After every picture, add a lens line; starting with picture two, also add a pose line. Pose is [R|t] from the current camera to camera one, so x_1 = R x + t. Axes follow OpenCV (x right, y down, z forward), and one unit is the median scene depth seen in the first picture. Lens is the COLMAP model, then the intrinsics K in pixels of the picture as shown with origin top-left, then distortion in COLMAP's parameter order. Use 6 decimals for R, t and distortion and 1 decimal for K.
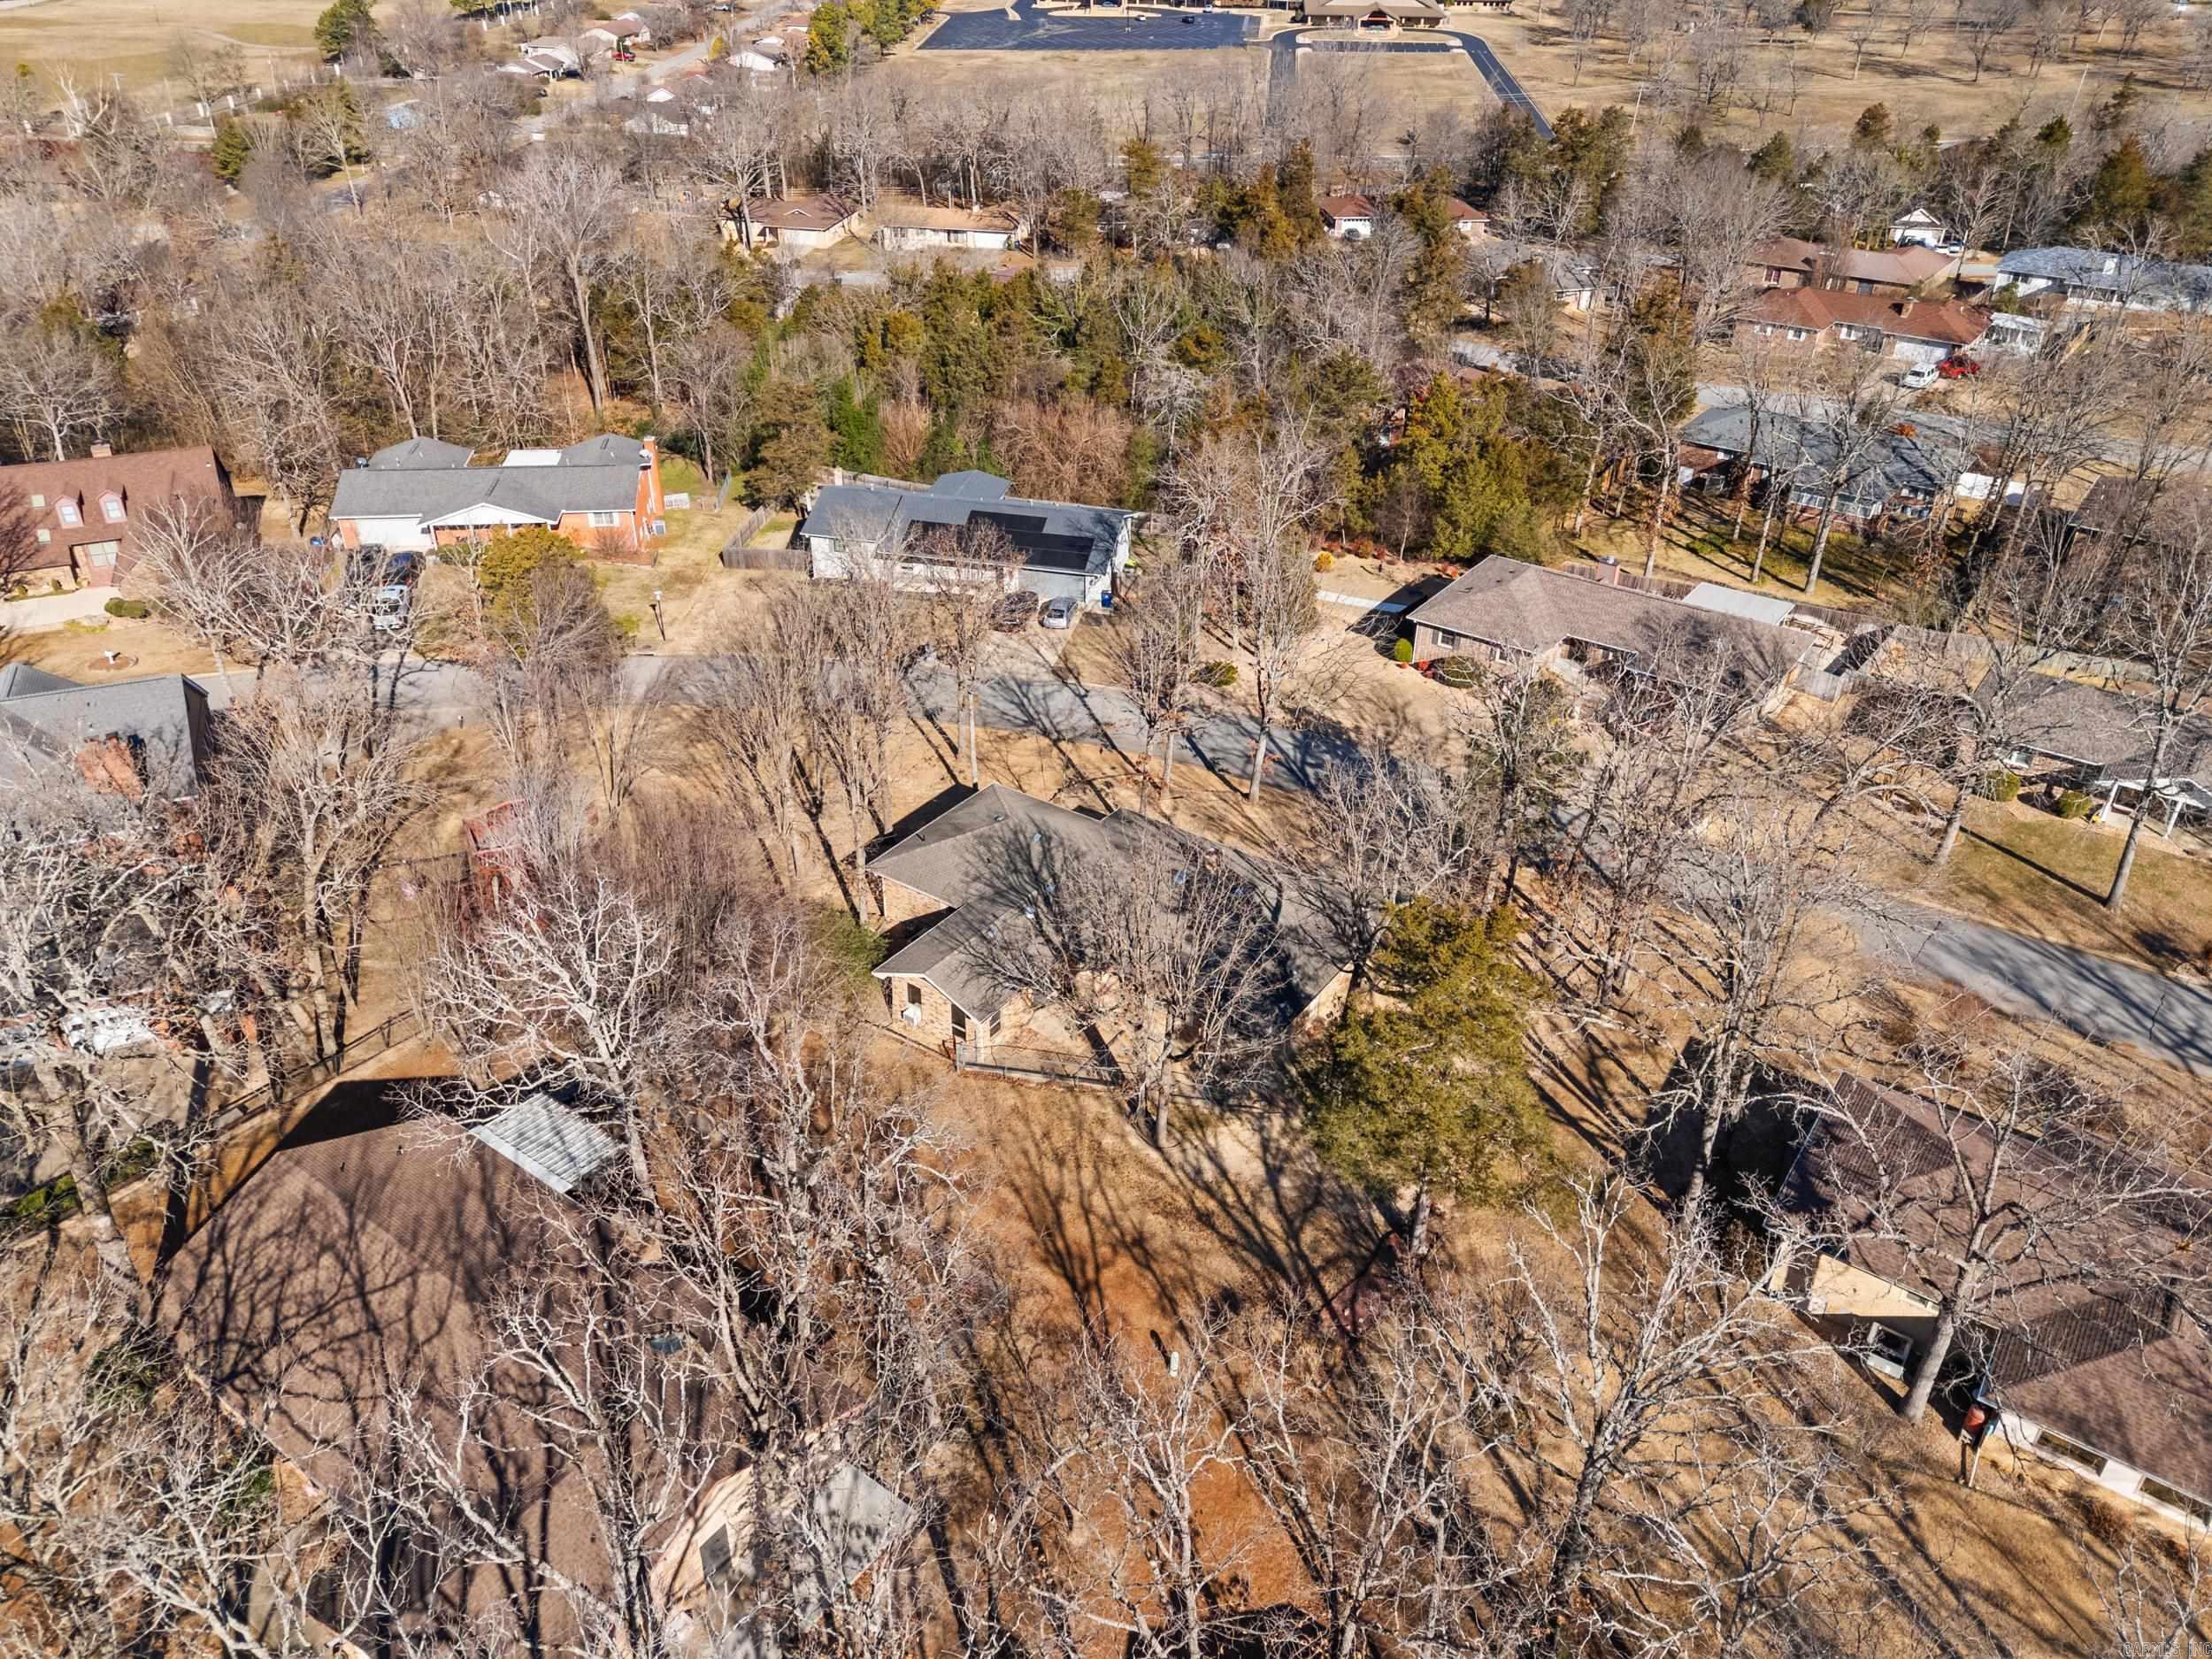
lens RADIAL K [[1600.5, 0, 1109.6], [0, 1600.5, 840.6], [0, 0, 1]] dist [0.044477, -0.005071]
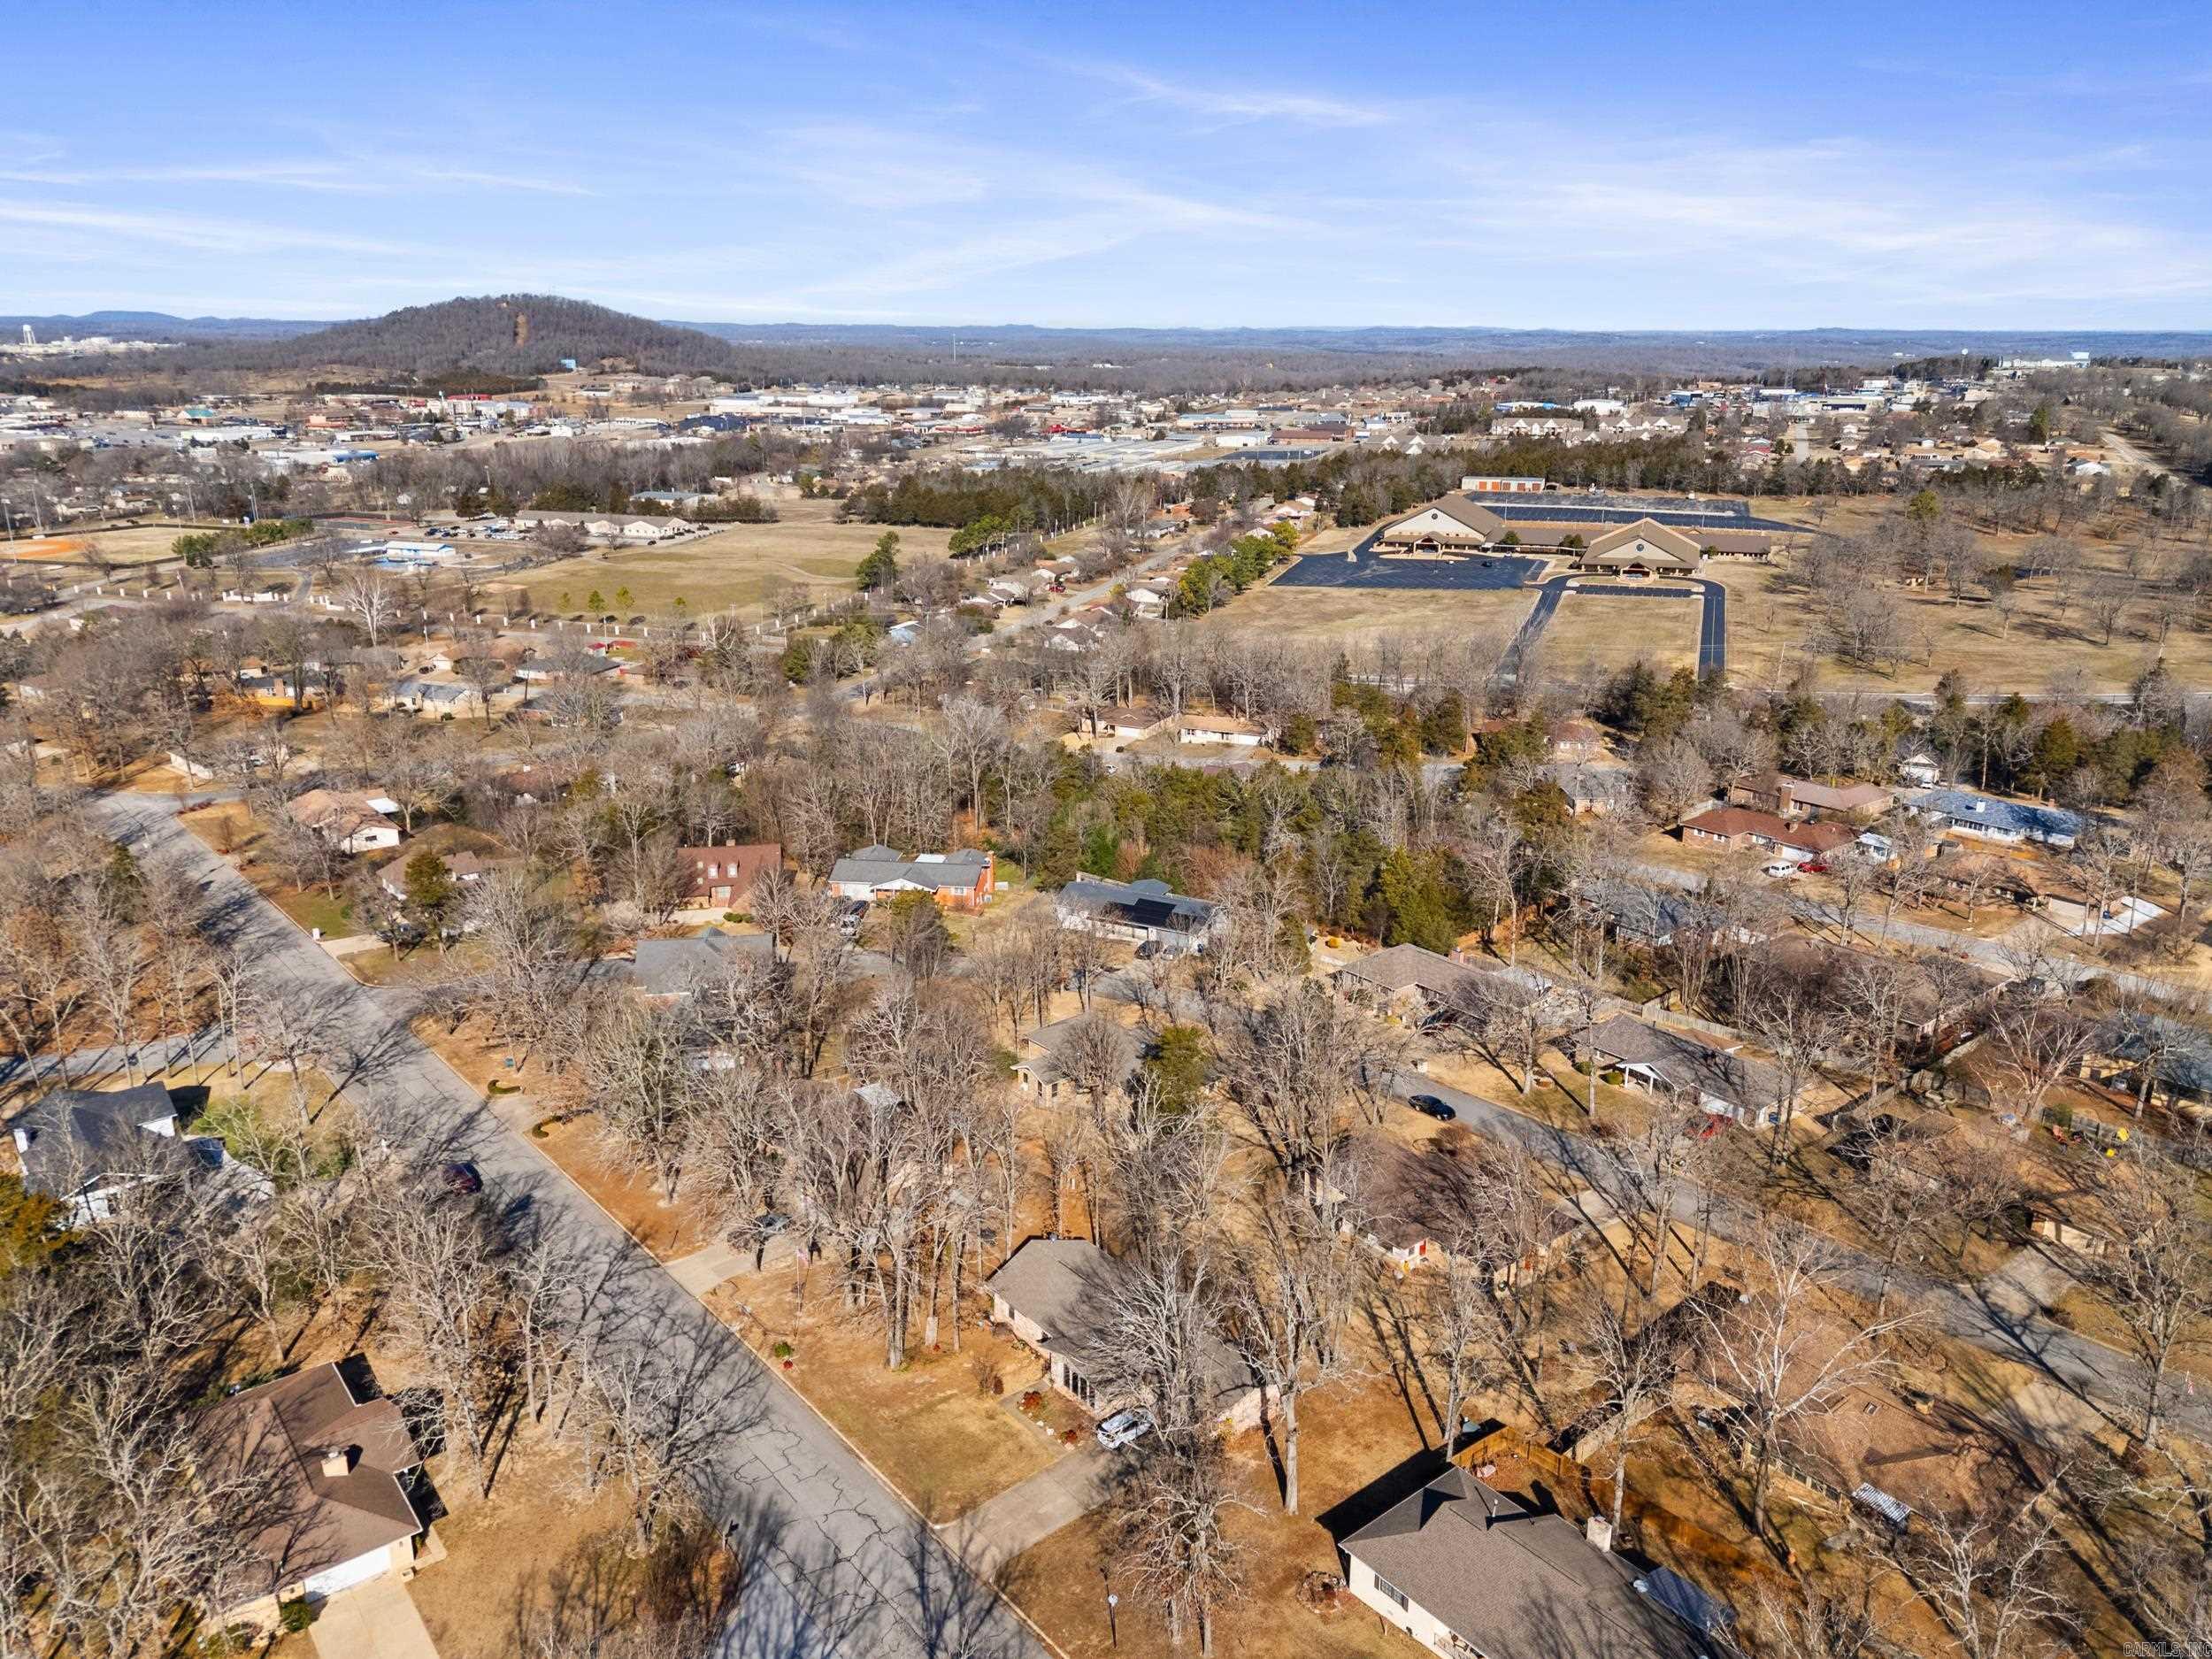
lens RADIAL K [[1600.5, 0, 1109.6], [0, 1600.5, 840.6], [0, 0, 1]] dist [0.044477, -0.005071]
pose [[0.967546, 0.063370, -0.244622, 0.206932], [-0.124247, 0.962248, -0.242158, 0.116746], [0.220041, 0.264693, 0.938893, -0.492243]]
